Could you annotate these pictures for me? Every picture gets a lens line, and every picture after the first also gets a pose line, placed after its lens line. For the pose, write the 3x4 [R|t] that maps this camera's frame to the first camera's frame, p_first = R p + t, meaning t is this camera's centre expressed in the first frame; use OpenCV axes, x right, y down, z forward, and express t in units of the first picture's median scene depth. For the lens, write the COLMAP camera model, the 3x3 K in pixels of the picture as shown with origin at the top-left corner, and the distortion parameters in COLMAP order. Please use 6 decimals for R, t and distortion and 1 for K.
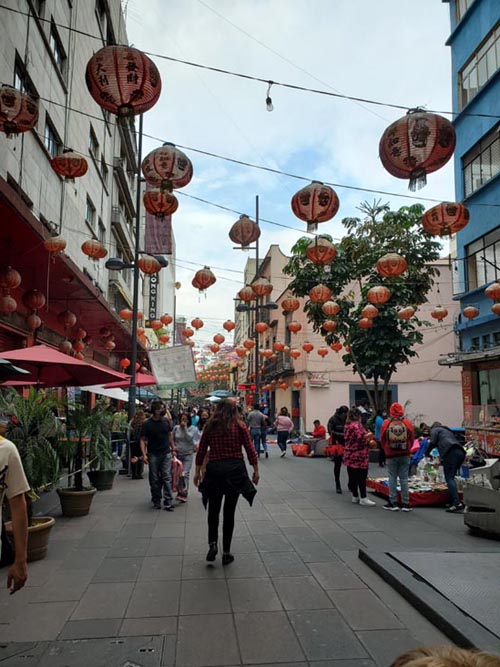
lens RADIAL K [[514.6, 0, 245.0], [0, 514.6, 346.3], [0, 0, 1]] dist [0.078913, -0.098420]
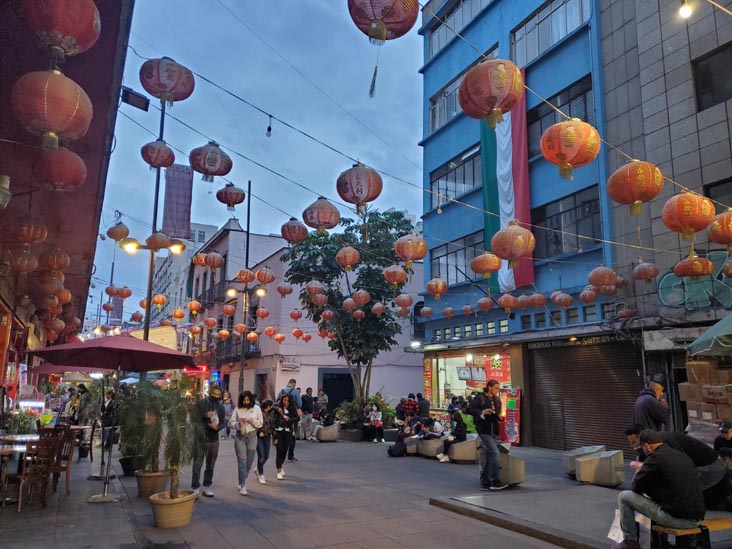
lens RADIAL K [[564.8, 0, 361.8], [0, 564.8, 289.3], [0, 0, 1]] dist [0.078913, -0.098420]
pose [[0.933727, 0.063155, 0.352370, -0.167894], [-0.043283, 0.997011, -0.064000, -0.018511], [-0.355359, 0.044507, 0.933670, -0.121708]]
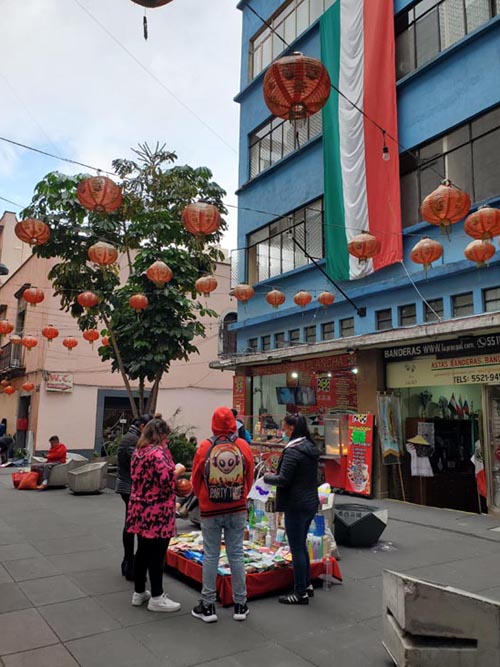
lens RADIAL K [[514.6, 0, 245.0], [0, 514.6, 346.3], [0, 0, 1]] dist [0.078913, -0.098420]
pose [[0.878115, 0.072450, 0.472932, 0.021932], [-0.063057, 0.997371, -0.035709, 0.029882], [-0.474276, 0.001535, 0.880375, 0.251649]]
